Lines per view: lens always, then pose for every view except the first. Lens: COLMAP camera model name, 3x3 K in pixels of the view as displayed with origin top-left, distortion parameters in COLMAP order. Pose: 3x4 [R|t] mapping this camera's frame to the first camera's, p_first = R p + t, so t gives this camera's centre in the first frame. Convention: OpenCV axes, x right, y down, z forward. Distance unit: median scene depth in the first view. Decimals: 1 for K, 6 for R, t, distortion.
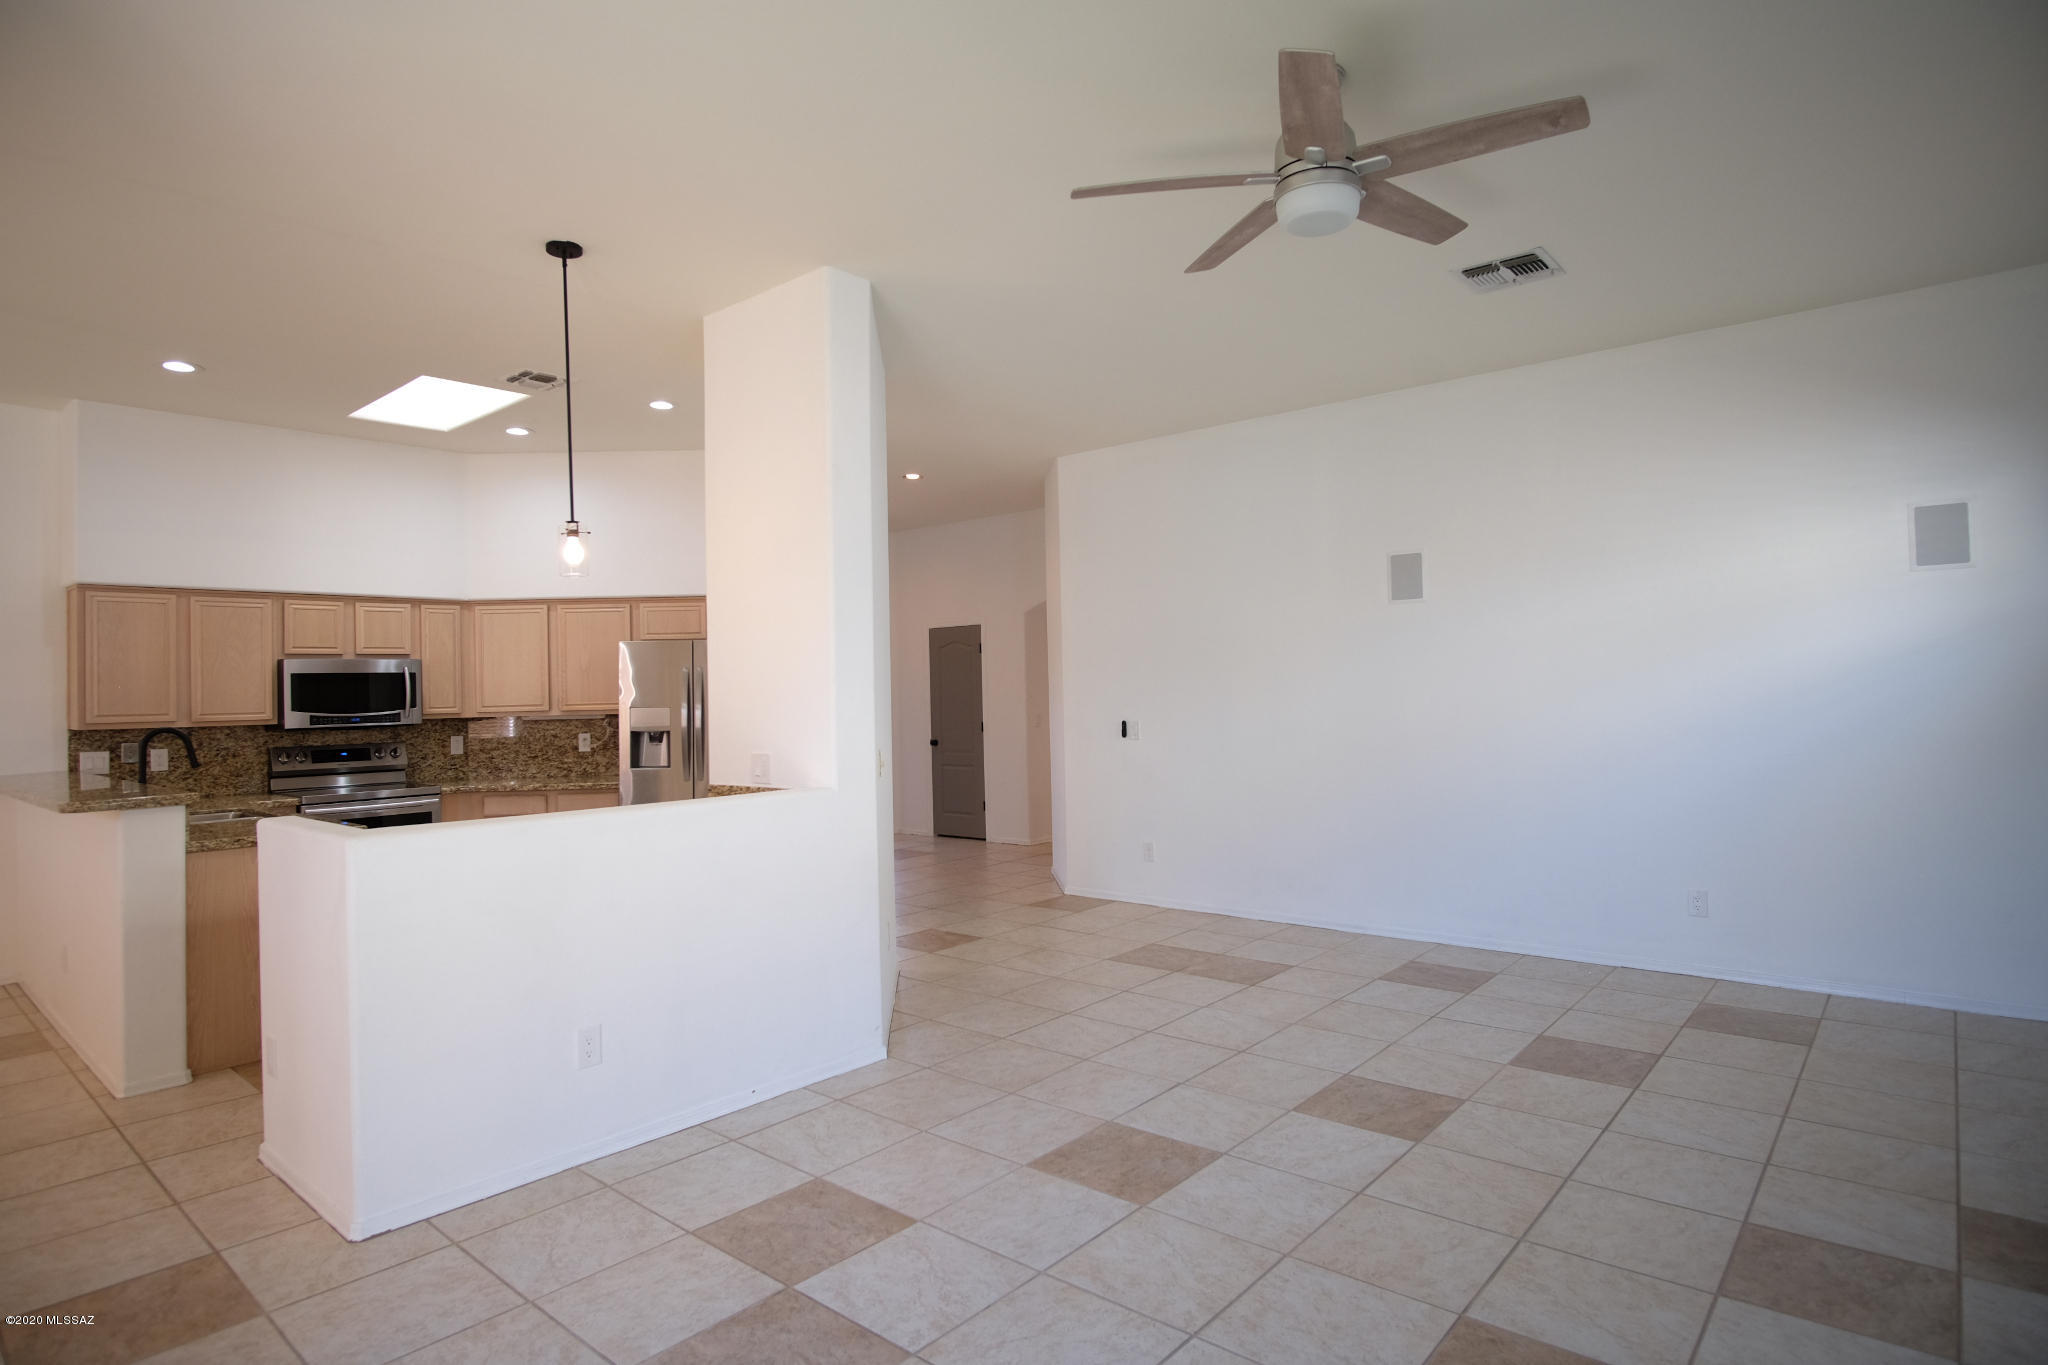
lens RADIAL K [[1093.7, 0, 1025.1], [0, 1093.7, 668.2], [0, 0, 1]] dist [-0.027550, 0.001952]
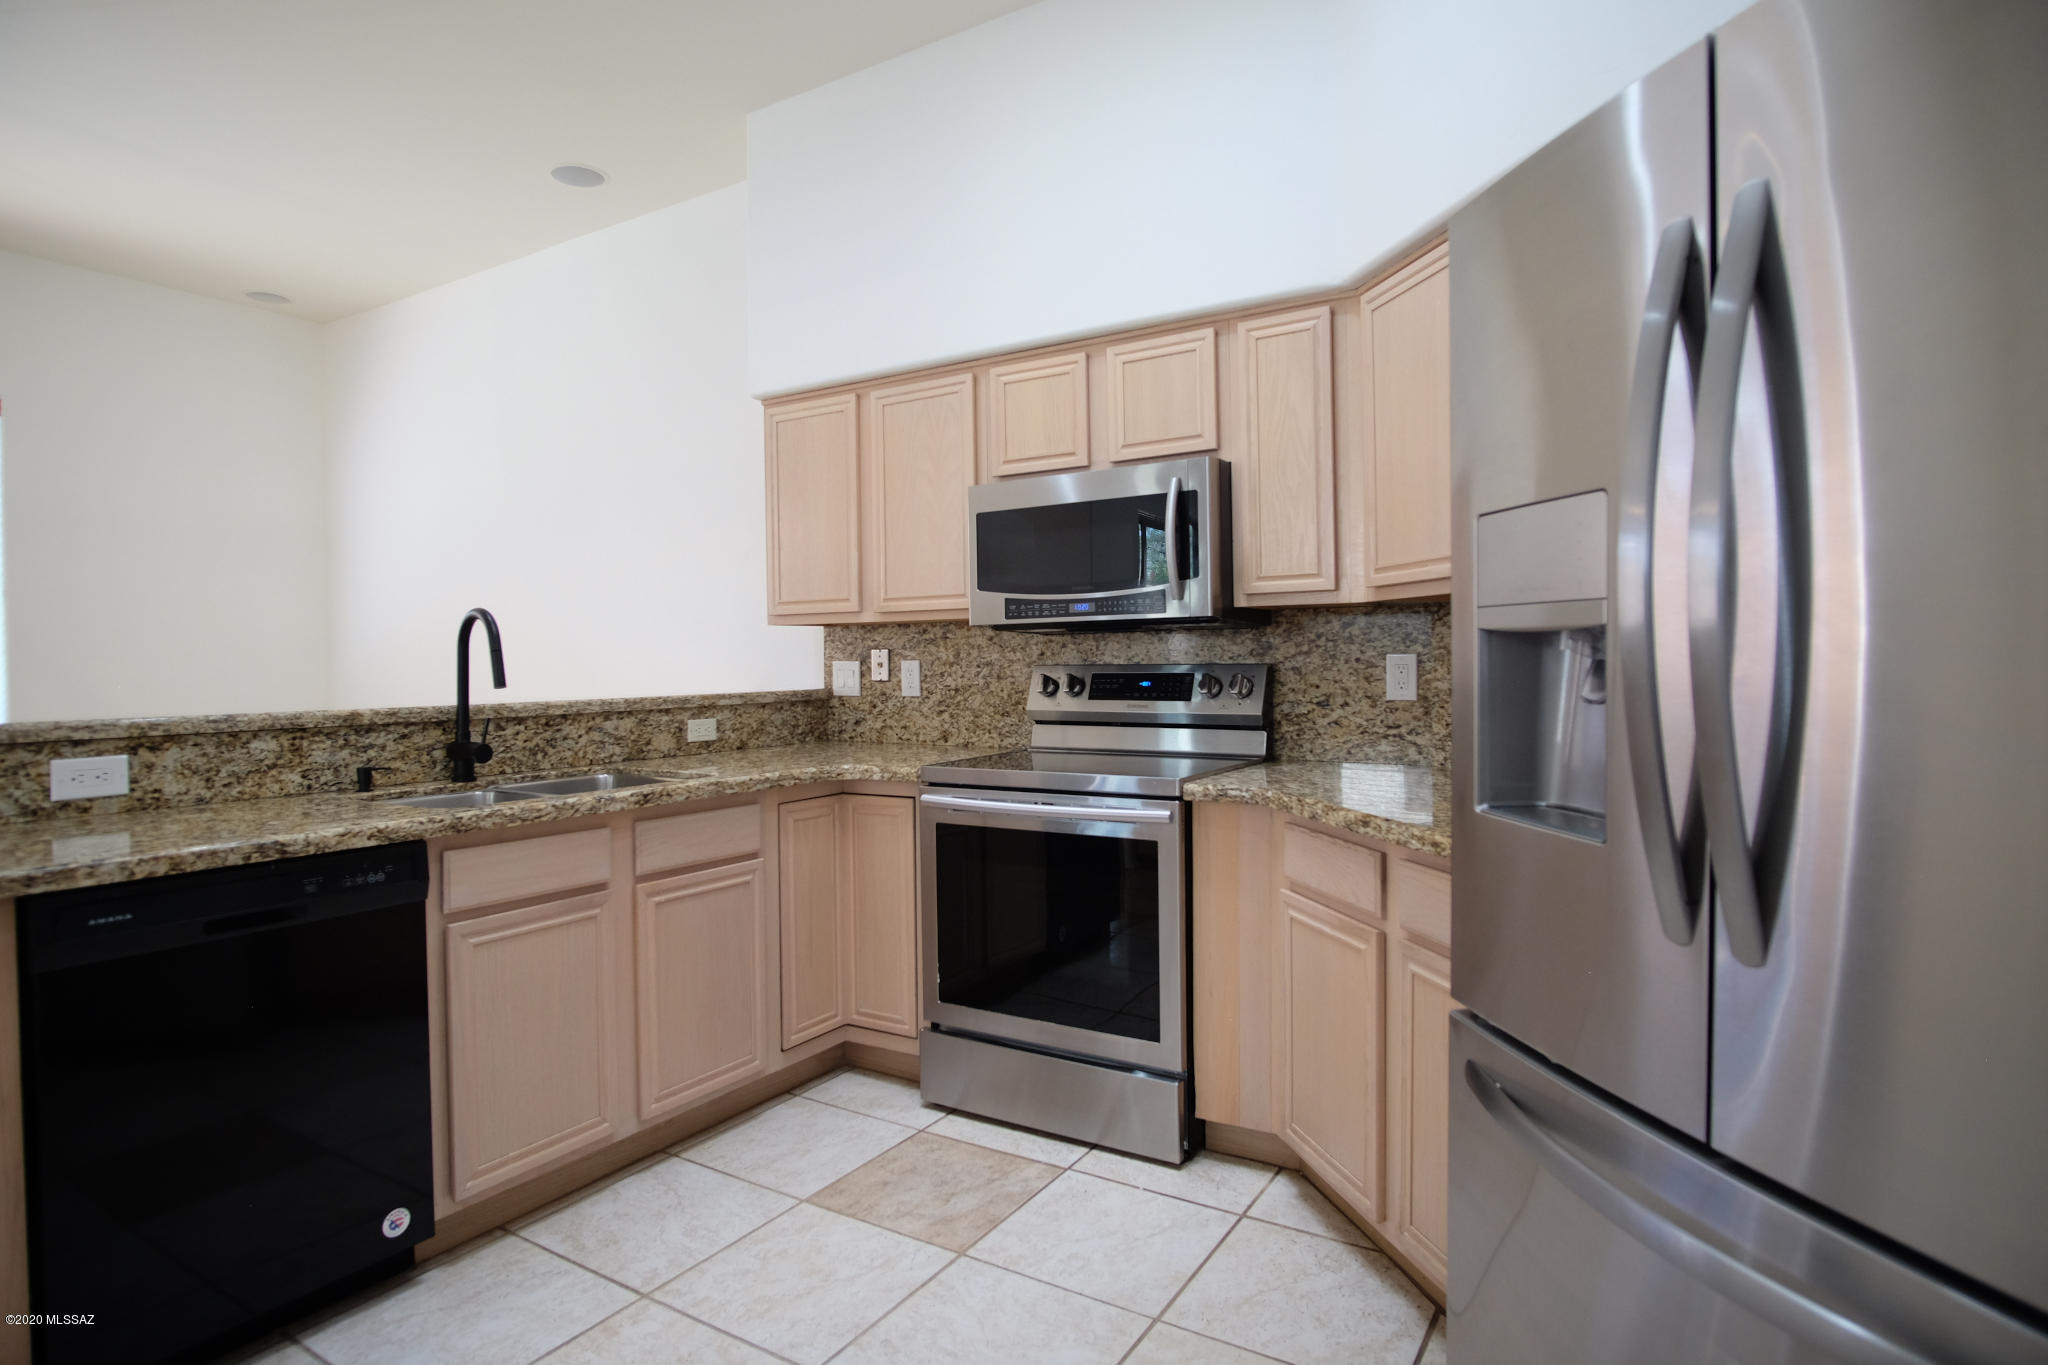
lens RADIAL K [[1093.7, 0, 1025.1], [0, 1093.7, 668.2], [0, 0, 1]] dist [-0.027550, 0.001952]
pose [[0.148250, 0.027920, -0.988556, -0.166115], [0.029021, 0.999048, 0.032568, 0.054923], [0.988524, -0.033517, 0.147298, 0.869838]]
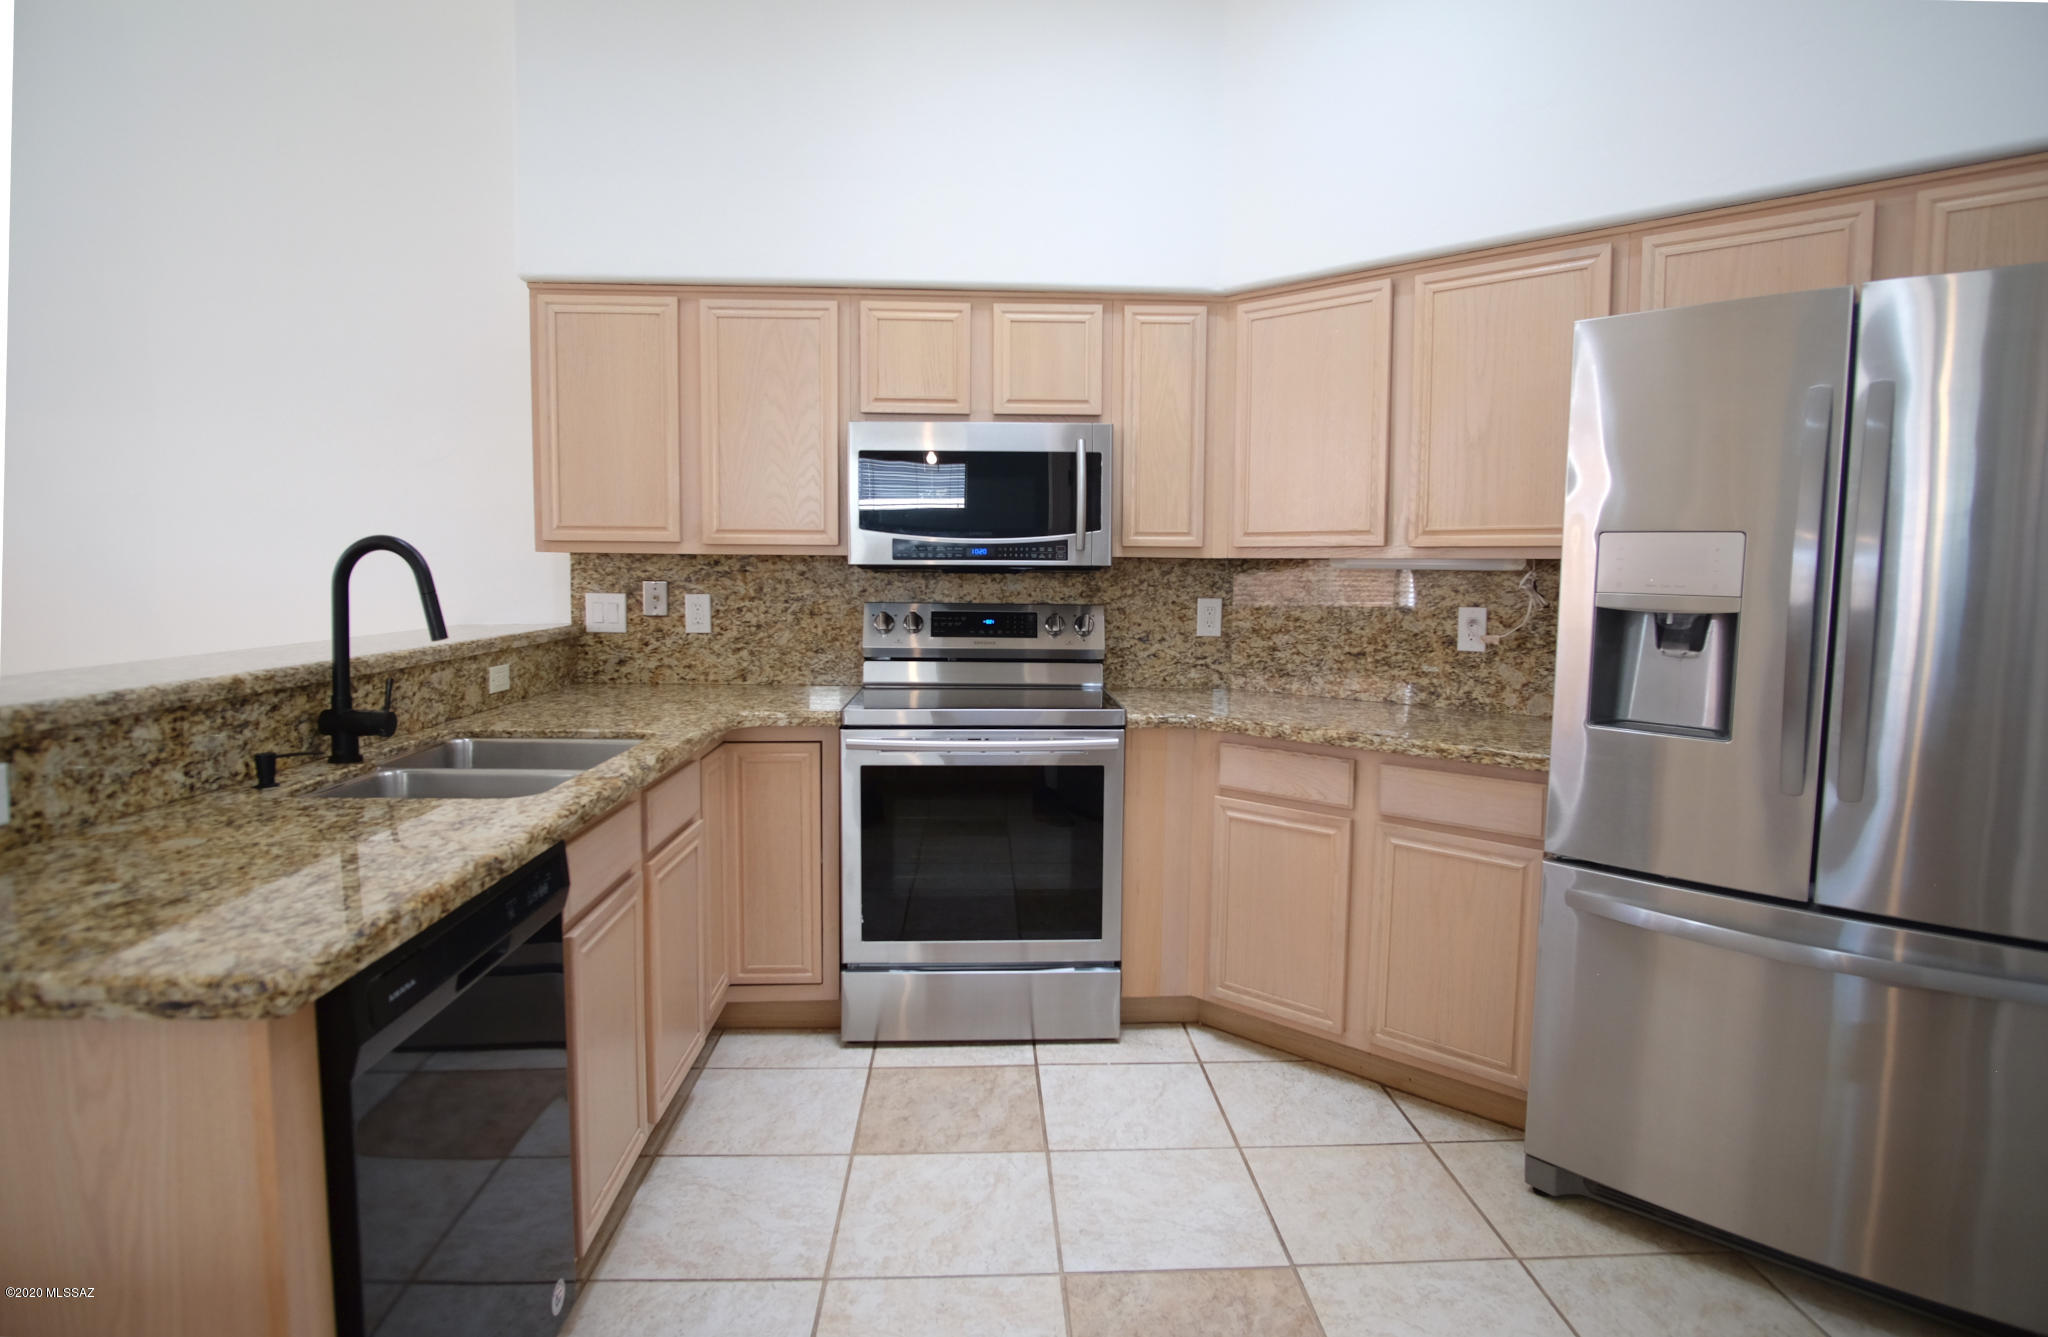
lens RADIAL K [[1106.8, 0, 1027.7], [0, 1106.8, 653.7], [0, 0, 1]] dist [-0.028945, 0.001419]
pose [[0.686299, 0.084965, -0.722340, -0.240516], [-0.010807, 0.994235, 0.106679, 0.038362], [0.727240, -0.065407, 0.683260, 0.652584]]
